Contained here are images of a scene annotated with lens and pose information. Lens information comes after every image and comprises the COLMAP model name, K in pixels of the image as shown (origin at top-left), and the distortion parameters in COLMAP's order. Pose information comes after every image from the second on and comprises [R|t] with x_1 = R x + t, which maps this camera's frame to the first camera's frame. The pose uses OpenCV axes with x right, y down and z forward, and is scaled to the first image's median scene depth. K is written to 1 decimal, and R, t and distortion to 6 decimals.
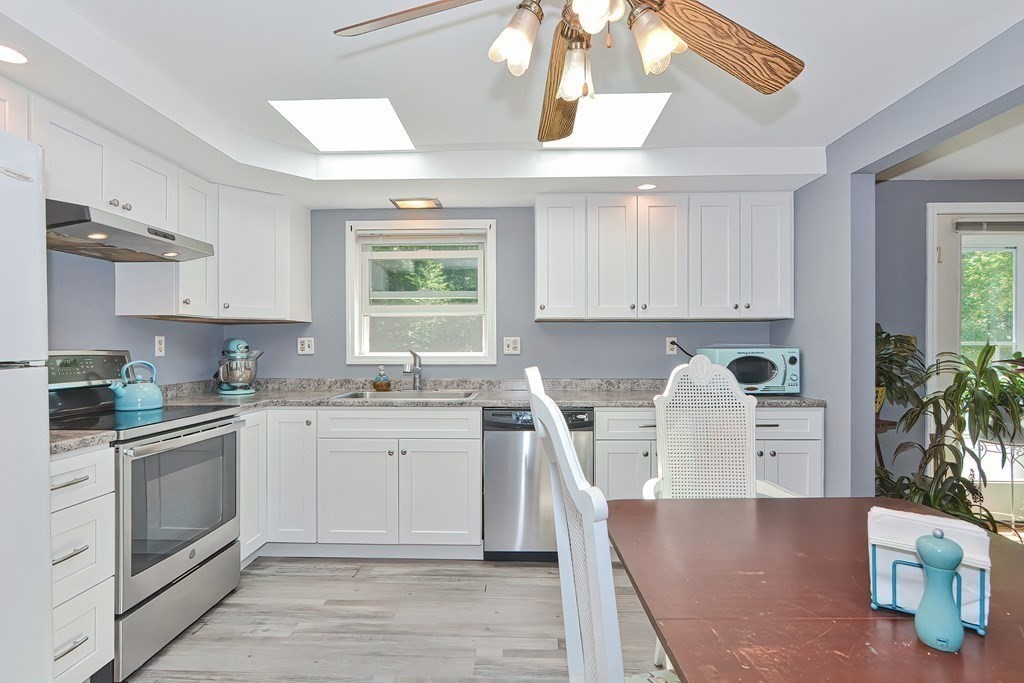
lens RADIAL K [[514.2, 0, 510.4], [0, 514.2, 343.5], [0, 0, 1]] dist [-0.020064, 0.010244]
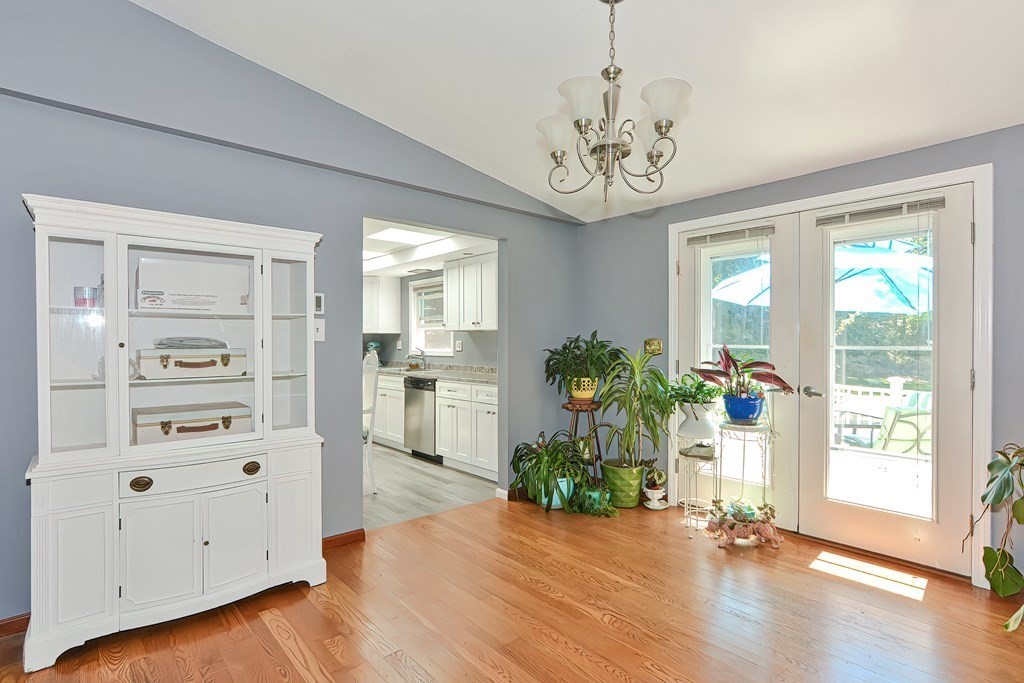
lens RADIAL K [[499.3, 0, 506.9], [0, 499.3, 340.1], [0, 0, 1]] dist [-0.025663, 0.009119]
pose [[0.685014, -0.001850, -0.728528, 1.541514], [-0.004023, 0.999972, -0.006322, -0.005624], [0.728519, 0.007262, 0.684987, -0.046759]]
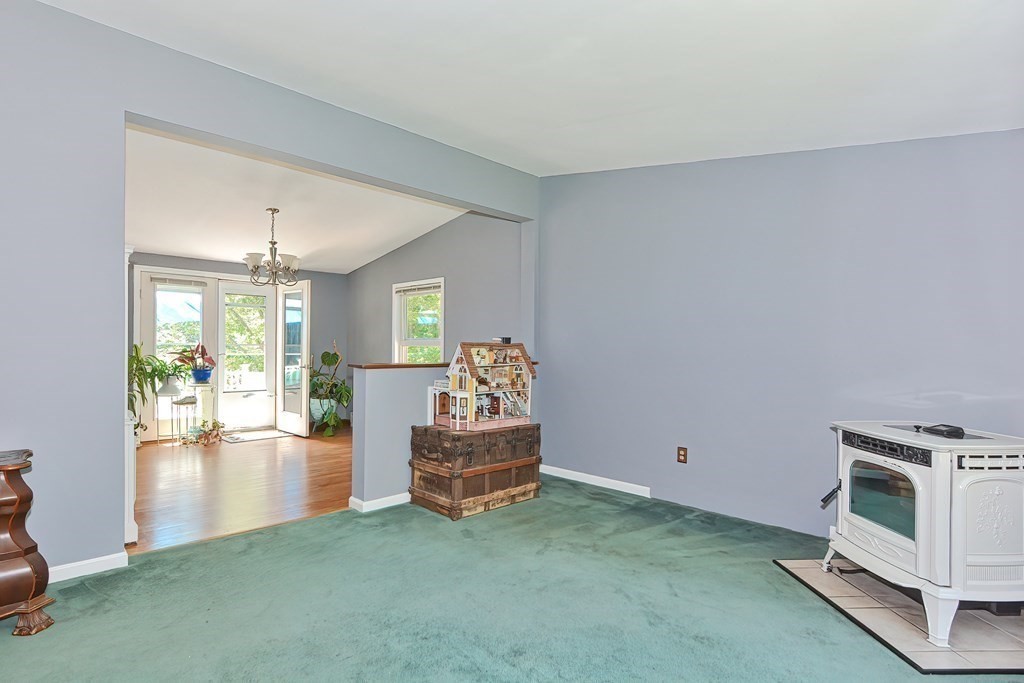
lens RADIAL K [[514.2, 0, 510.4], [0, 514.2, 343.5], [0, 0, 1]] dist [-0.020064, 0.010244]
pose [[0.688224, 0.012851, 0.725385, 0.490128], [-0.010032, 0.999916, -0.008197, 0.002519], [-0.725429, -0.001636, 0.688295, -1.308768]]
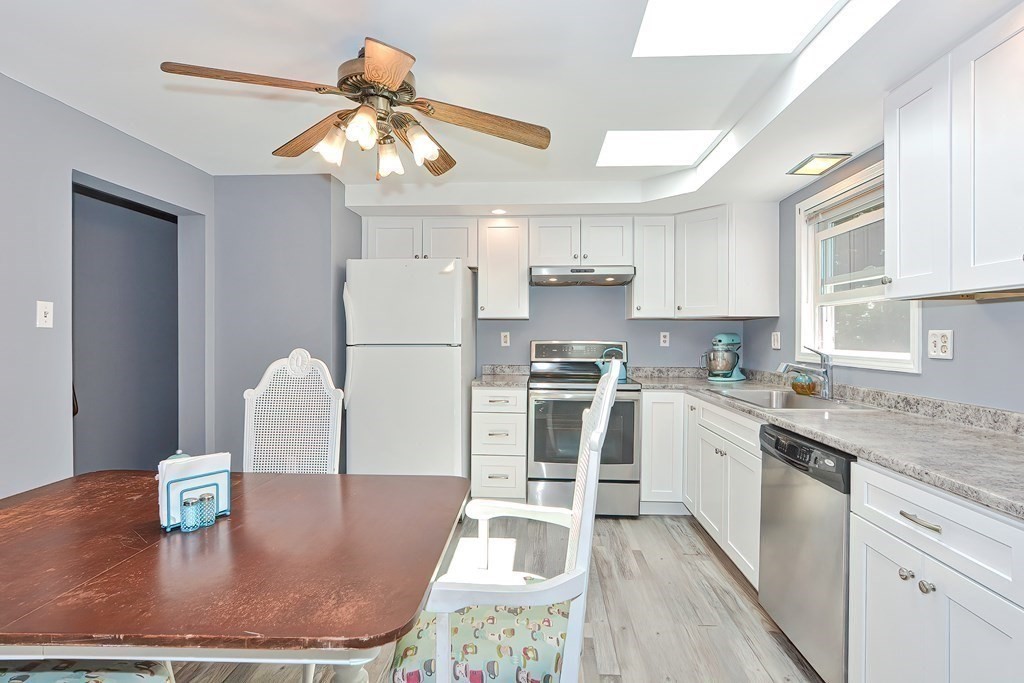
lens RADIAL K [[499.3, 0, 506.9], [0, 499.3, 340.1], [0, 0, 1]] dist [-0.025663, 0.009119]
pose [[-0.033088, 0.011033, -0.999392, 0.672414], [-0.003534, 0.999932, 0.011156, -0.005780], [0.999446, 0.003901, -0.033047, 0.592320]]
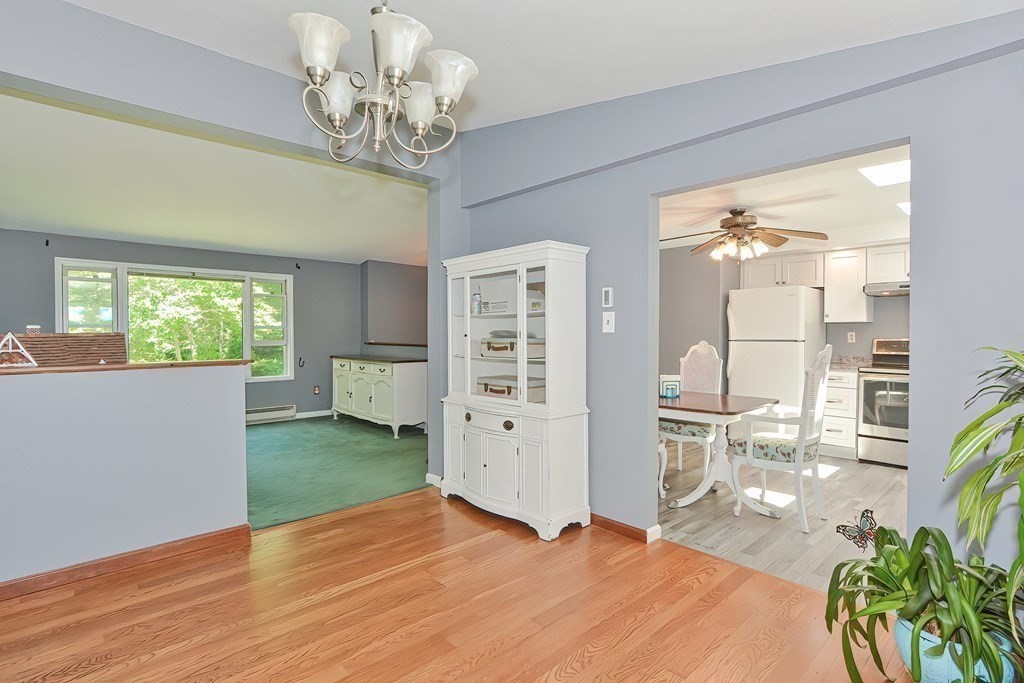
lens RADIAL K [[499.3, 0, 506.9], [0, 499.3, 340.1], [0, 0, 1]] dist [-0.025663, 0.009119]
pose [[-0.709560, 0.008602, -0.704593, 1.460828], [-0.001057, 0.999911, 0.013272, -0.005935], [0.704644, 0.010162, -0.709488, 0.925305]]
